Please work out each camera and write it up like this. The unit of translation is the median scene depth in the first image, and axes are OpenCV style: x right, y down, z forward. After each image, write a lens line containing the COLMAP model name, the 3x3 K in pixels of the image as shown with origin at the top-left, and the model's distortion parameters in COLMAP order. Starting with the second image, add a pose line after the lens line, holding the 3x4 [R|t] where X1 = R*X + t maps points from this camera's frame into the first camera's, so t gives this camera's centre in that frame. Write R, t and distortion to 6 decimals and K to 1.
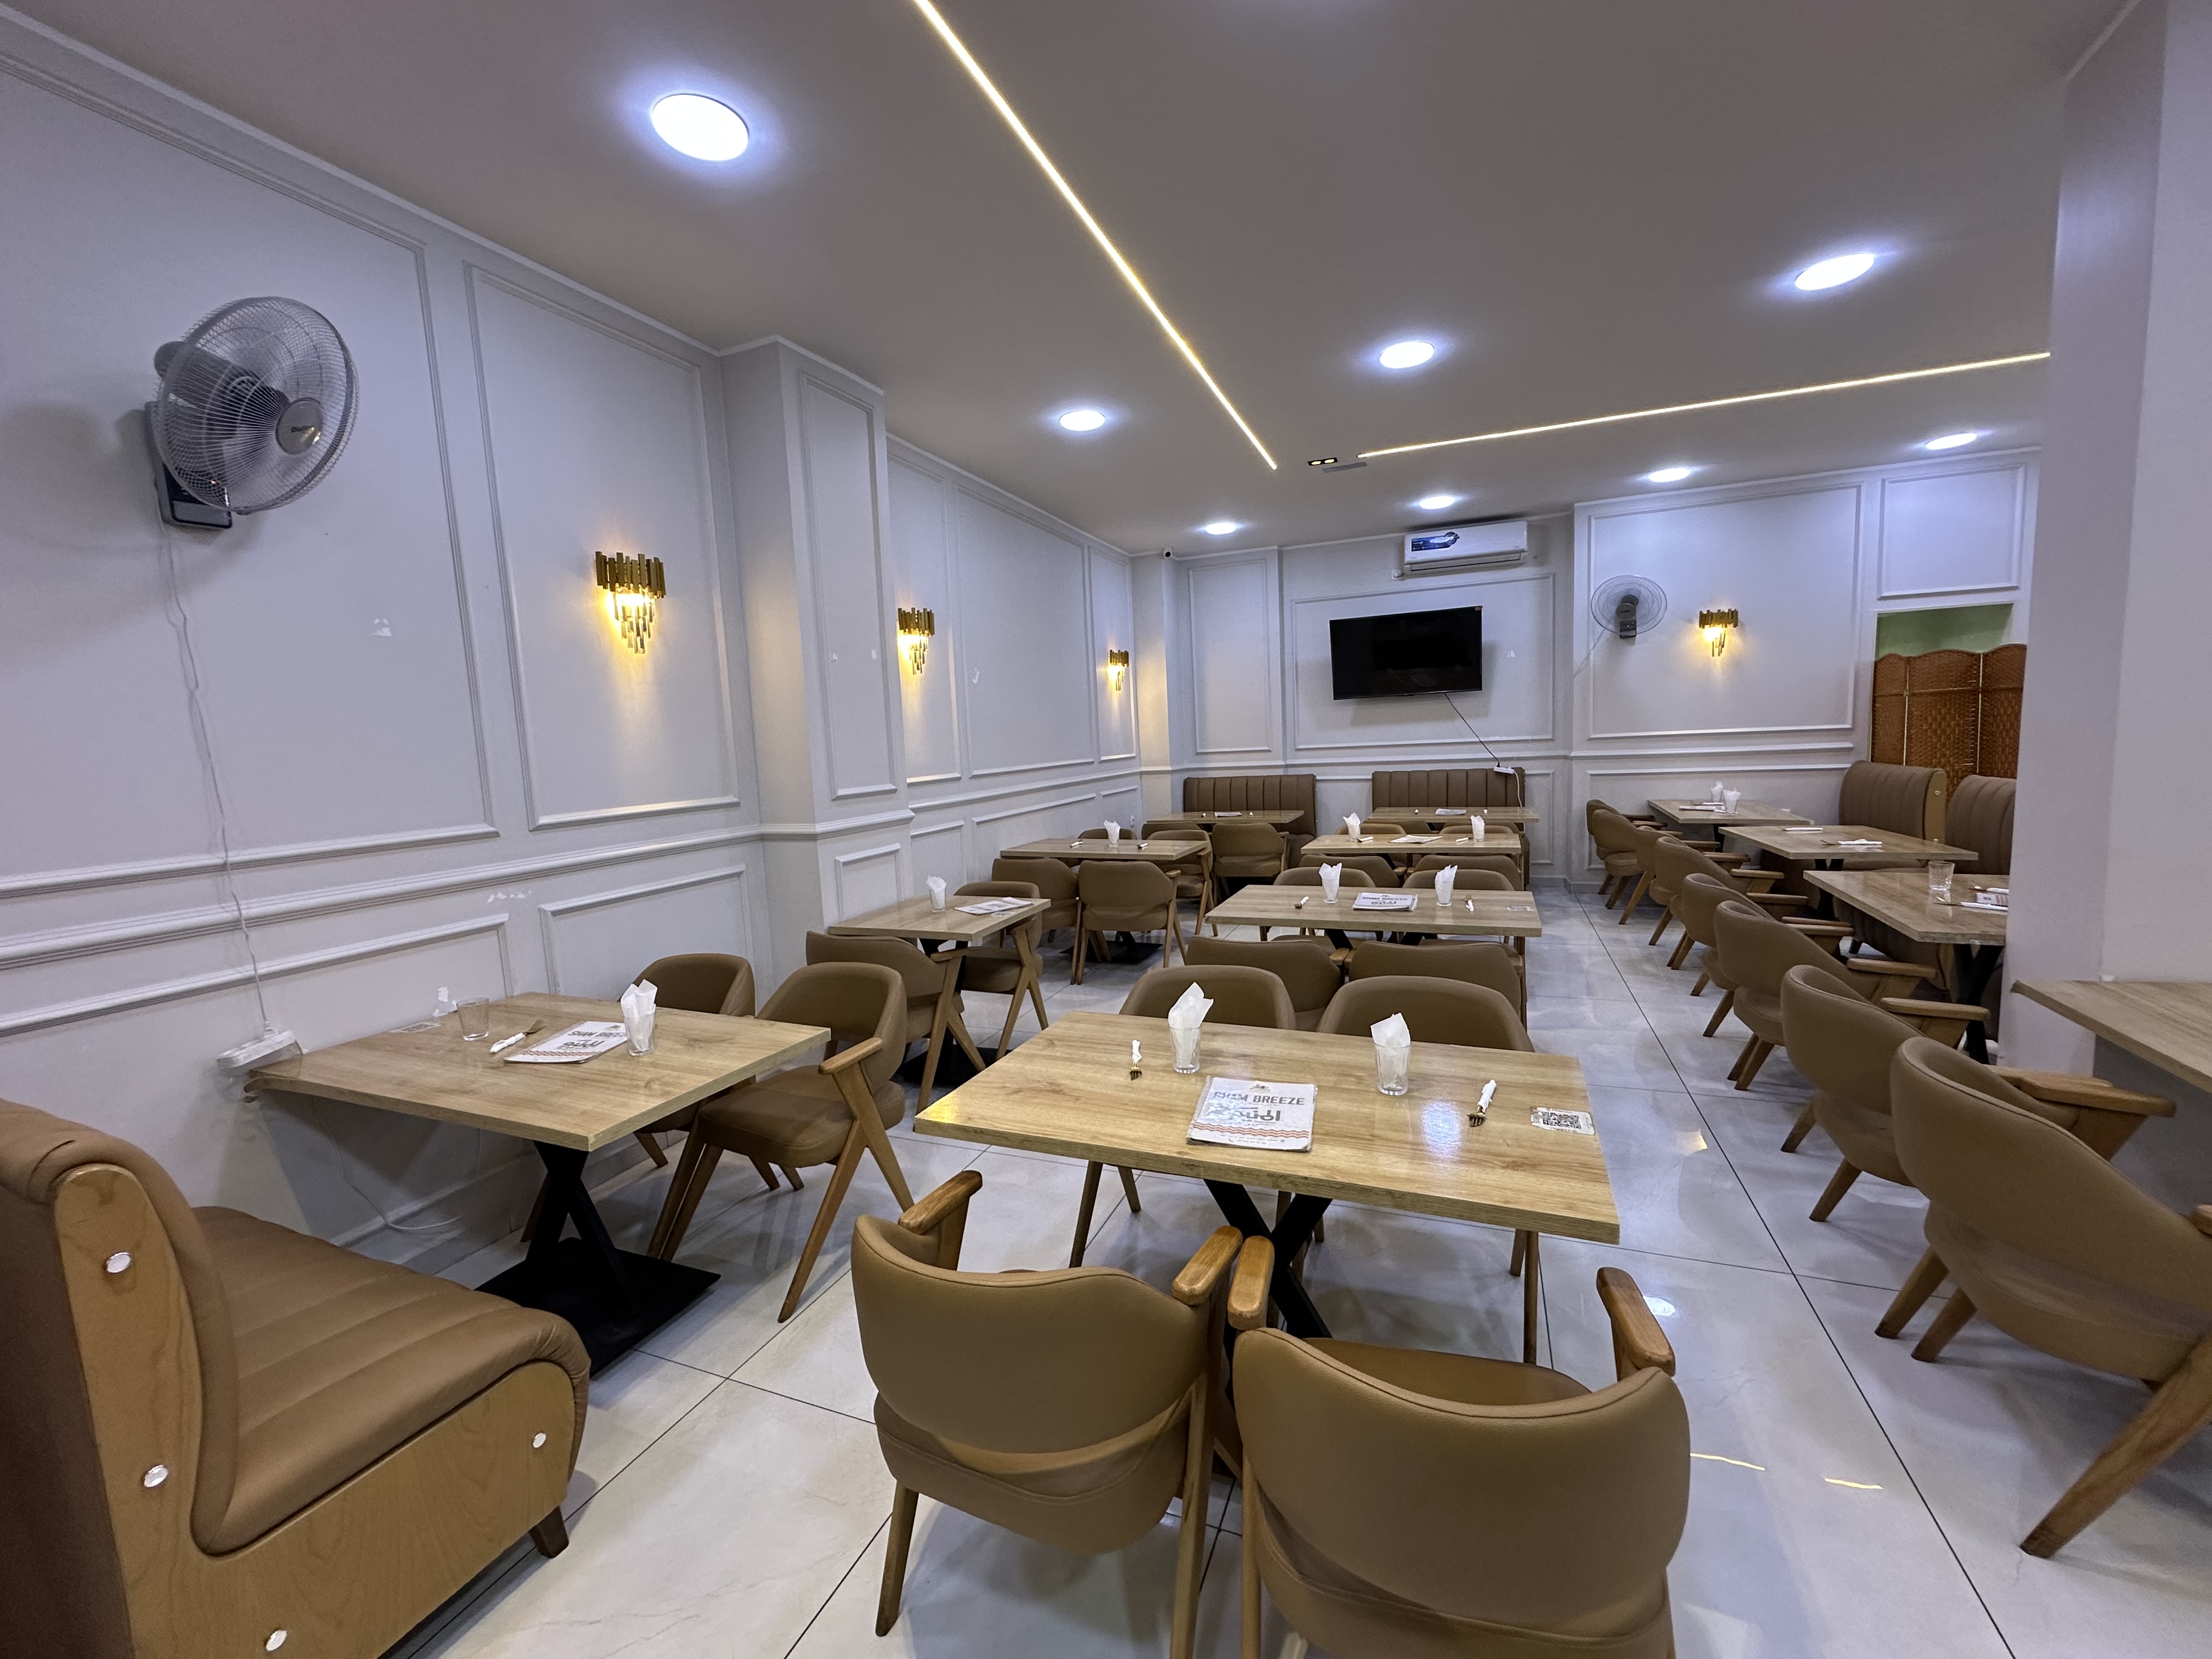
lens RADIAL K [[884.7, 0, 1108.5], [0, 884.7, 826.6], [0, 0, 1]] dist [-0.004327, 0.001216]
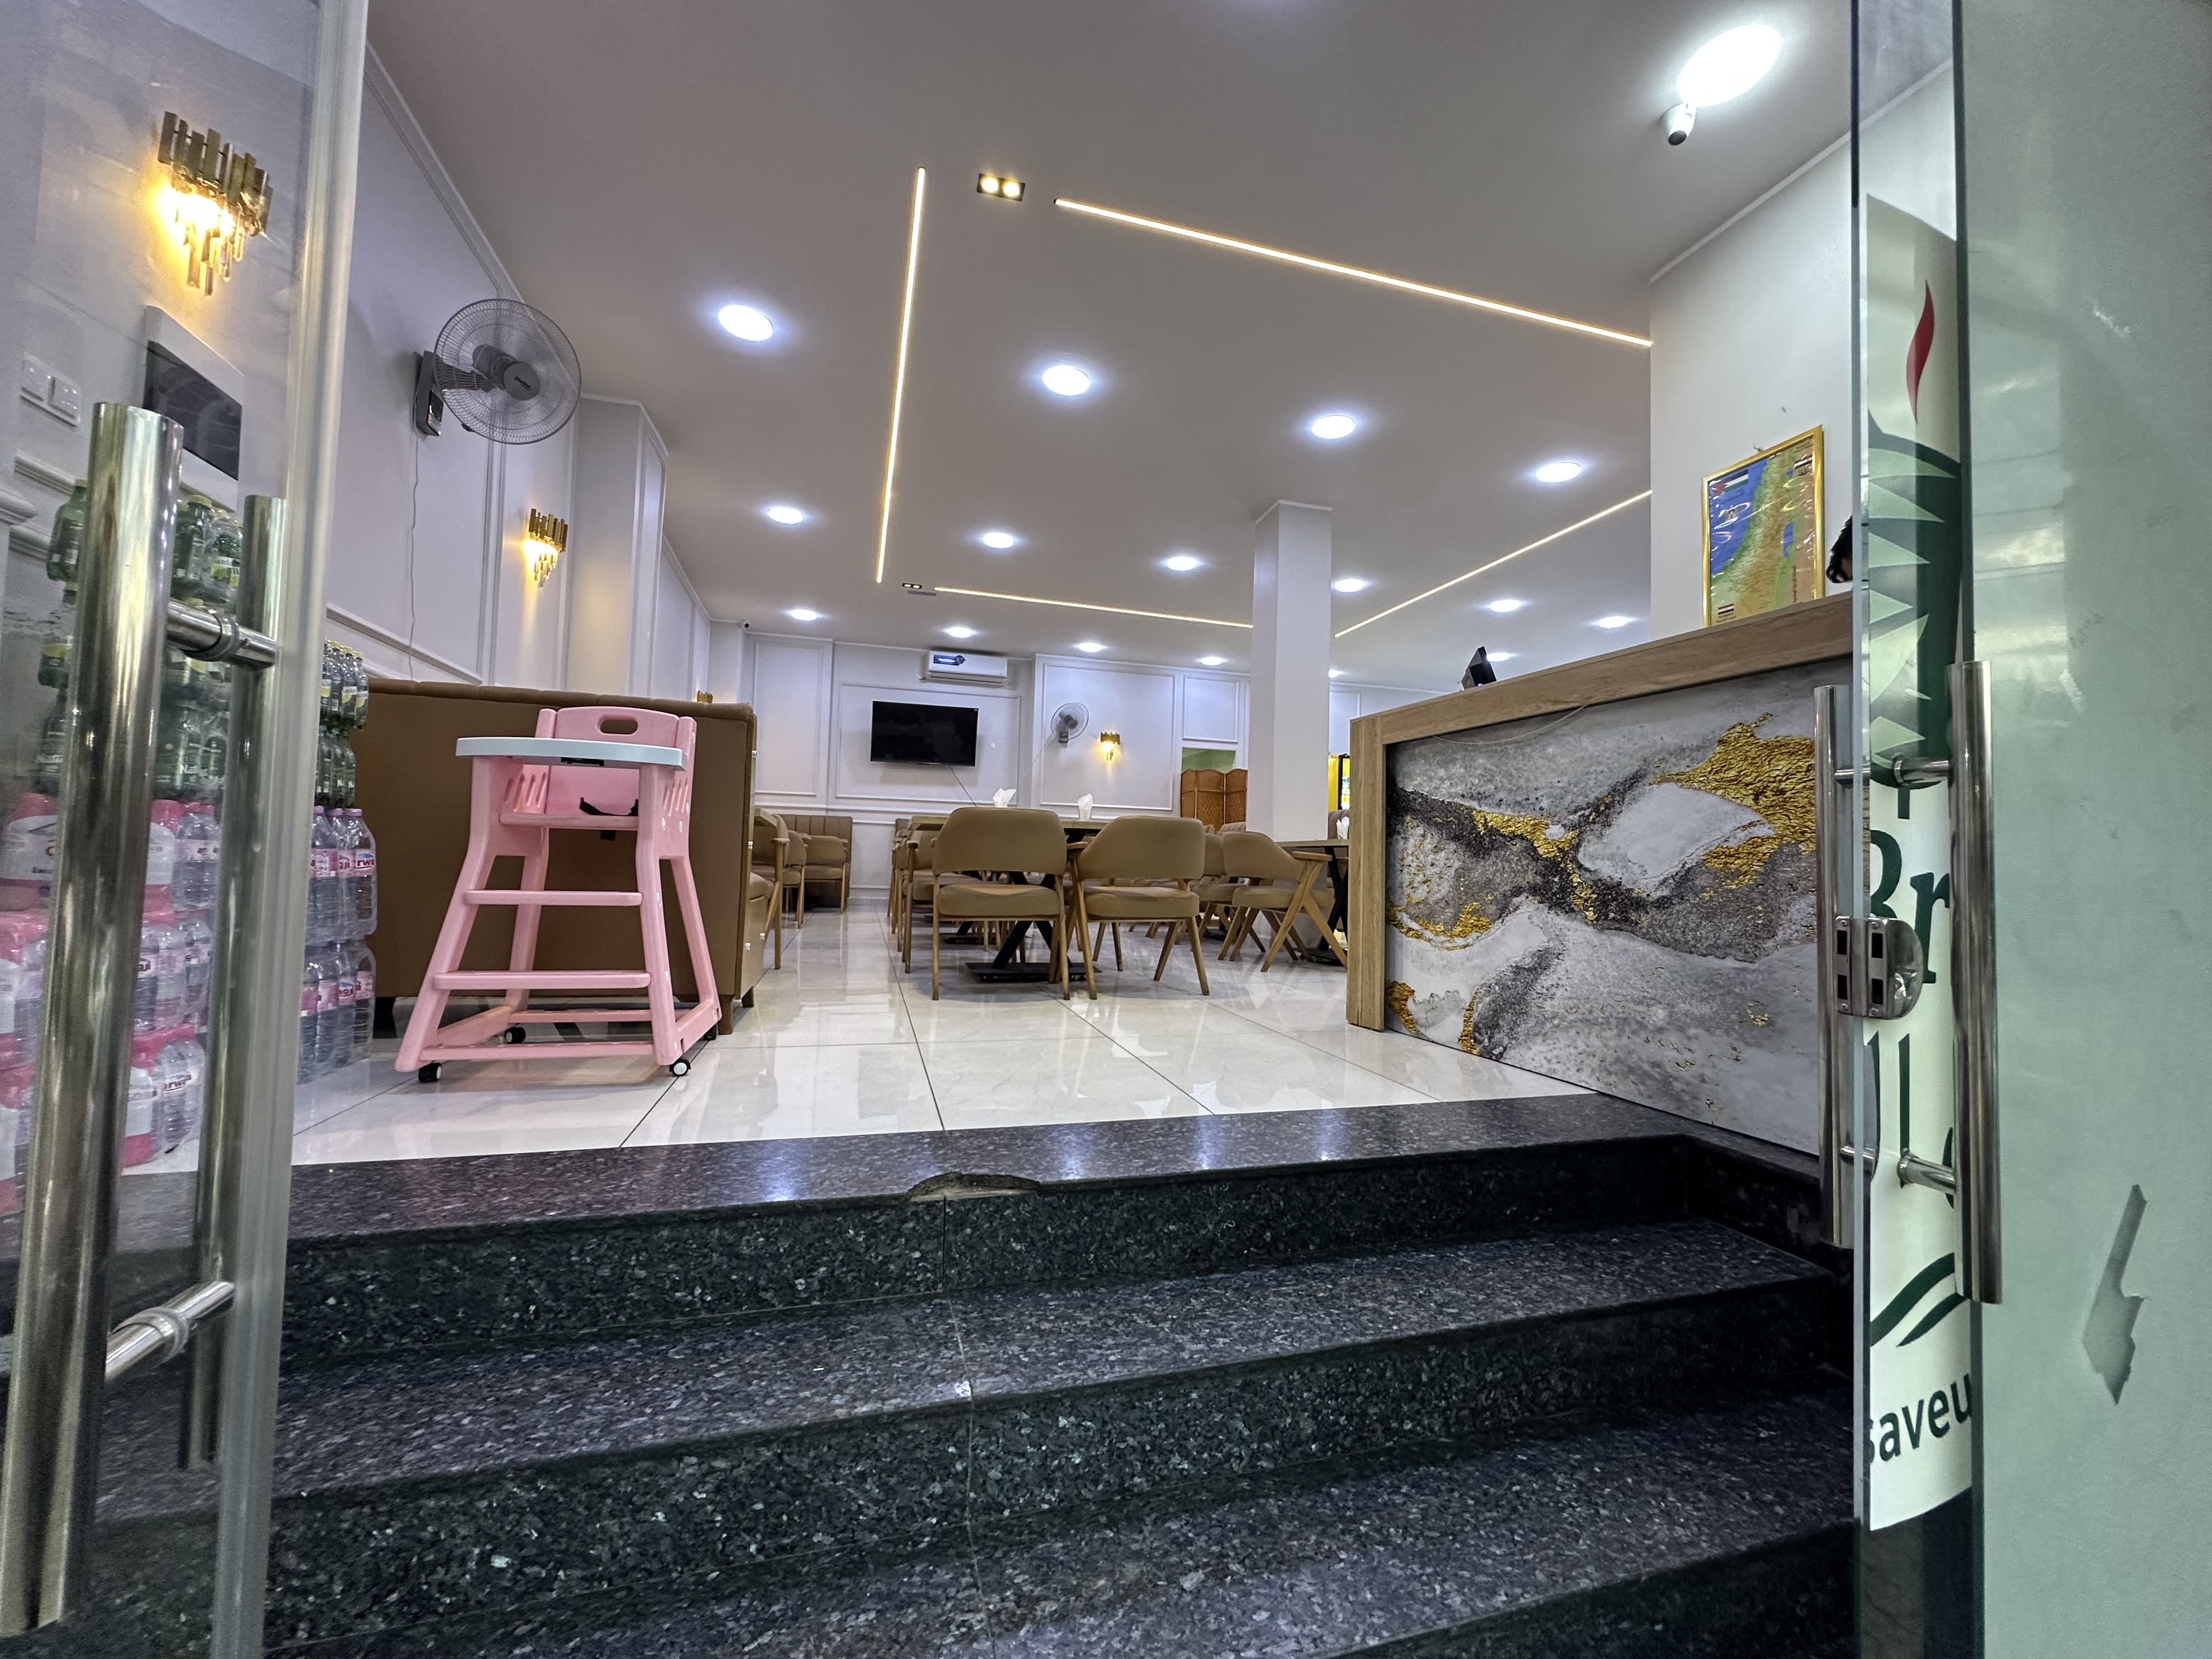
lens RADIAL K [[884.7, 0, 1110.1], [0, 884.7, 828.2], [0, 0, 1]] dist [-0.004327, 0.001216]
pose [[0.784629, 0.093034, 0.612946, -0.310691], [0.000734, 0.988536, -0.150981, 0.181964], [-0.619965, 0.118914, 0.775566, -0.266187]]
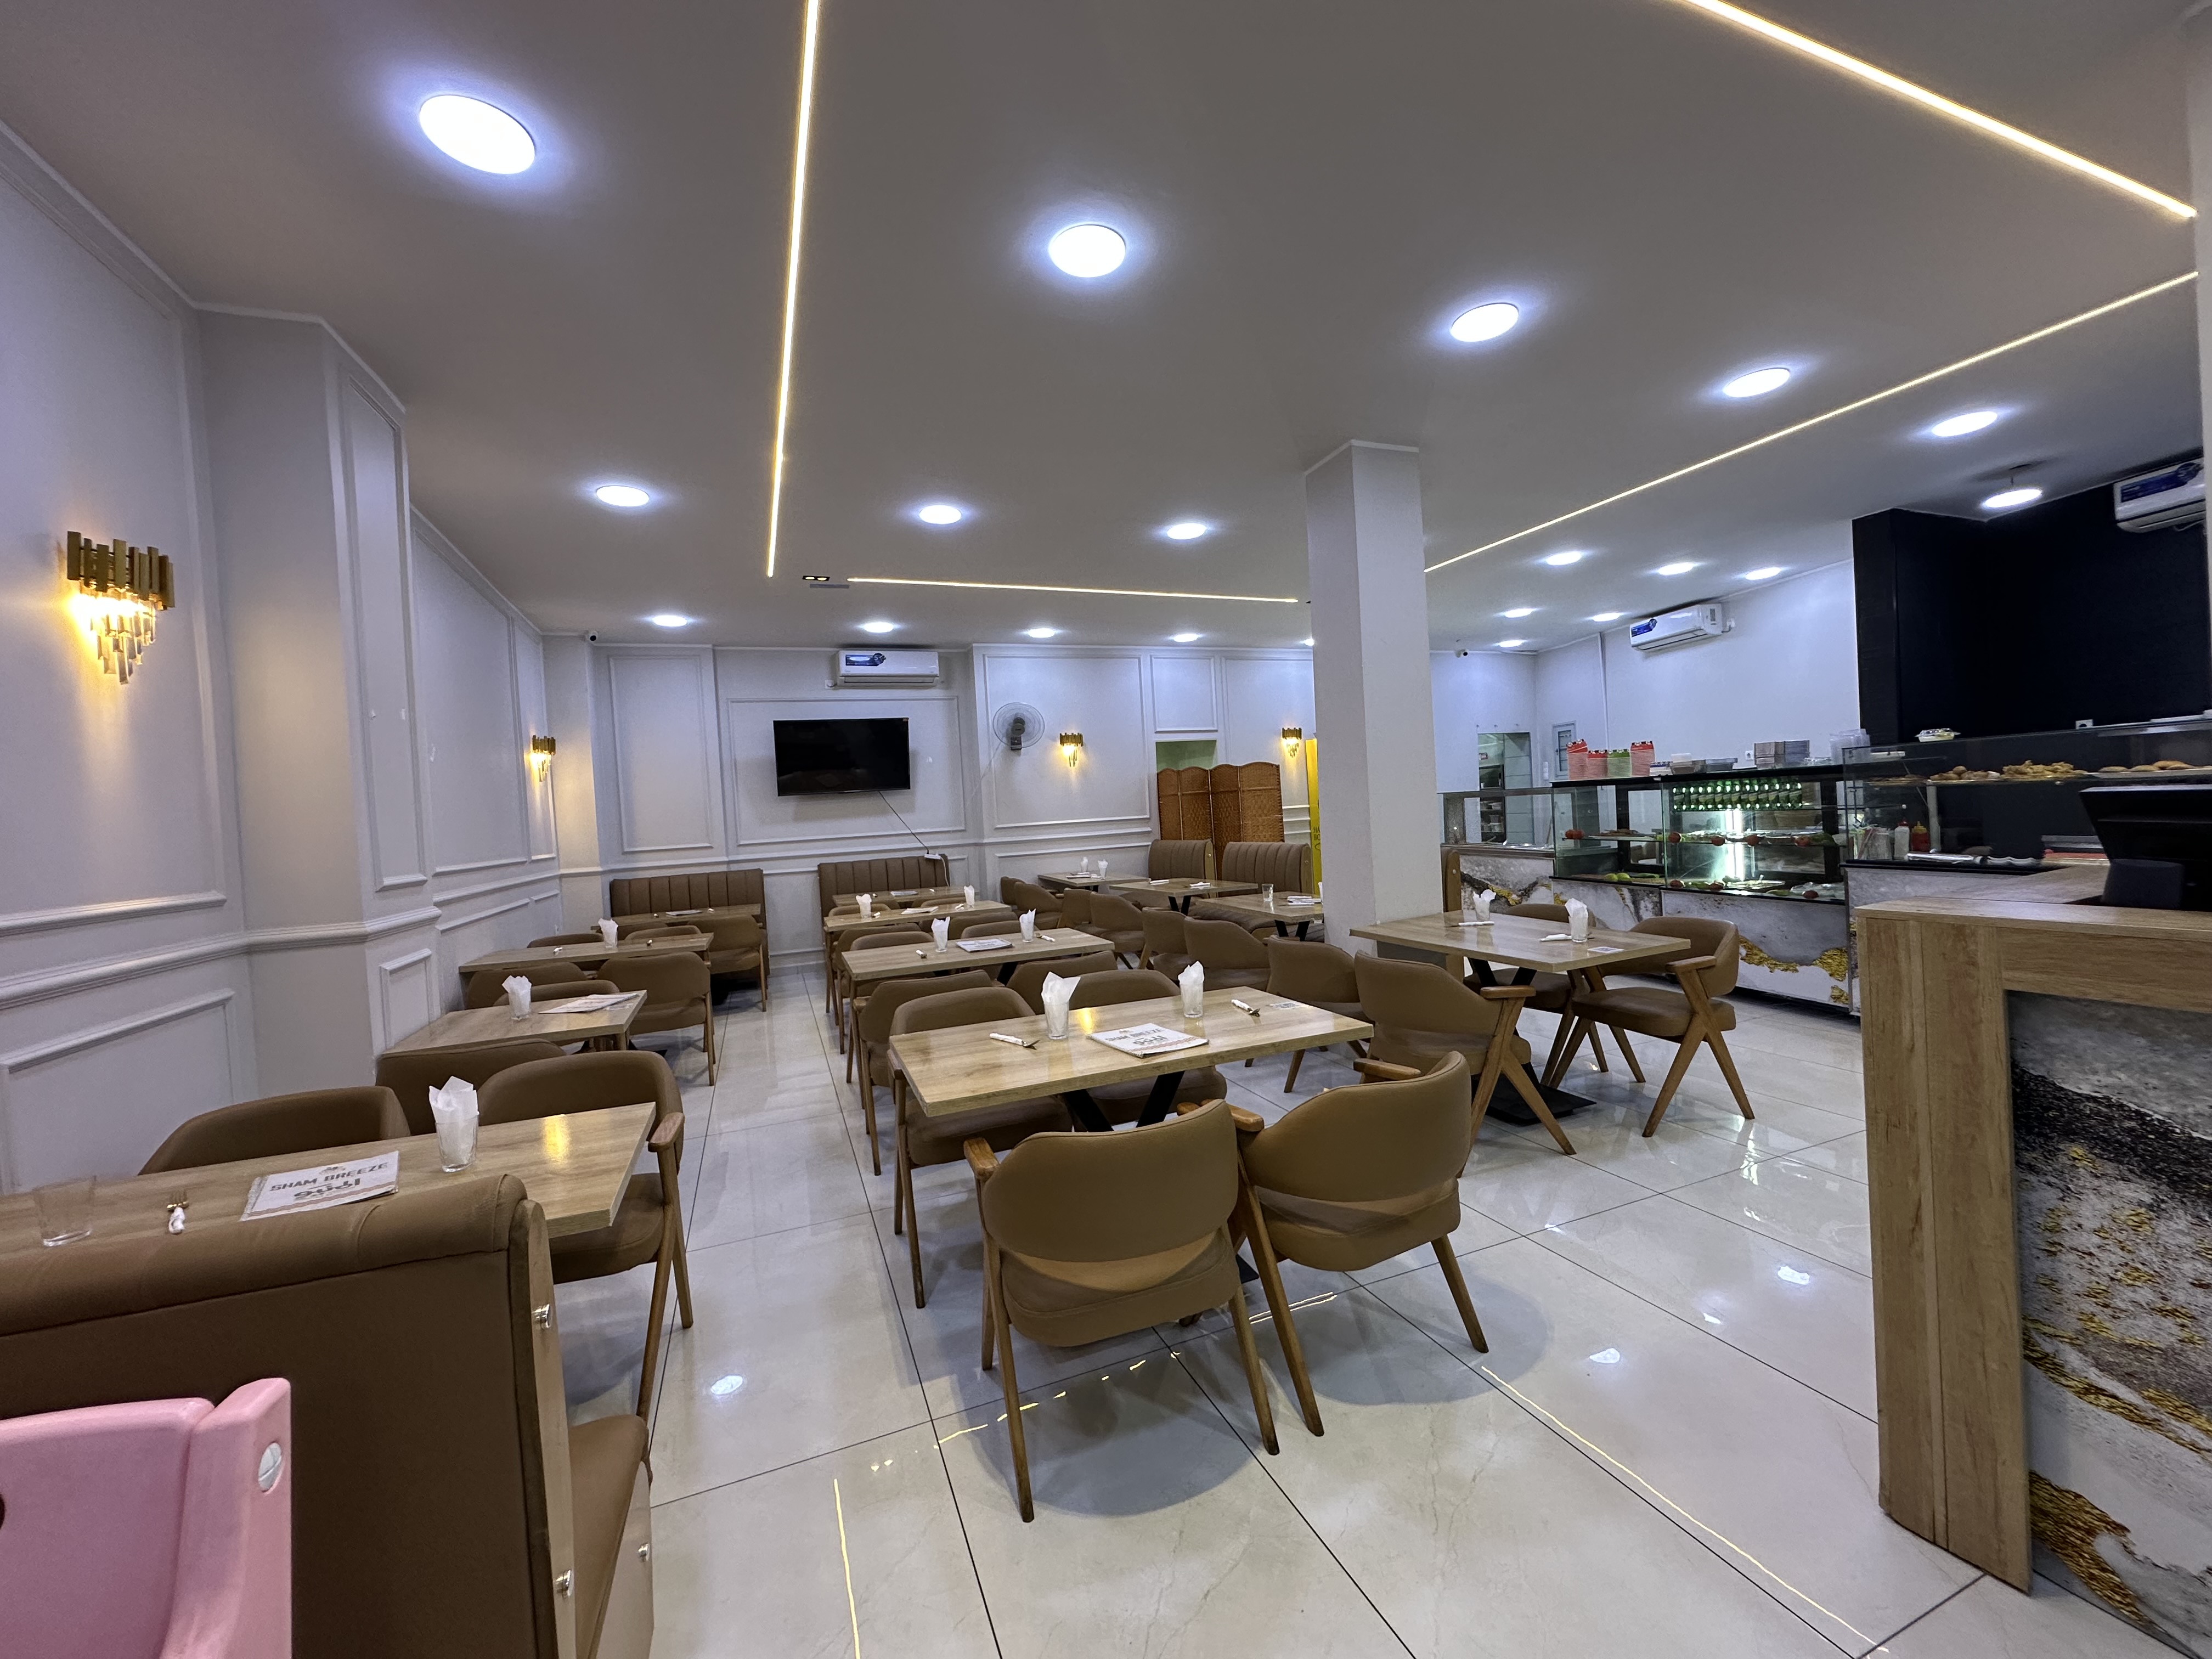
lens RADIAL K [[884.7, 0, 1109.7], [0, 884.7, 827.1], [0, 0, 1]] dist [-0.004327, 0.001216]
pose [[0.721716, -0.009929, 0.692119, -0.219039], [0.097780, 0.991333, -0.087740, 0.025966], [-0.685249, 0.130998, 0.716431, -0.007421]]
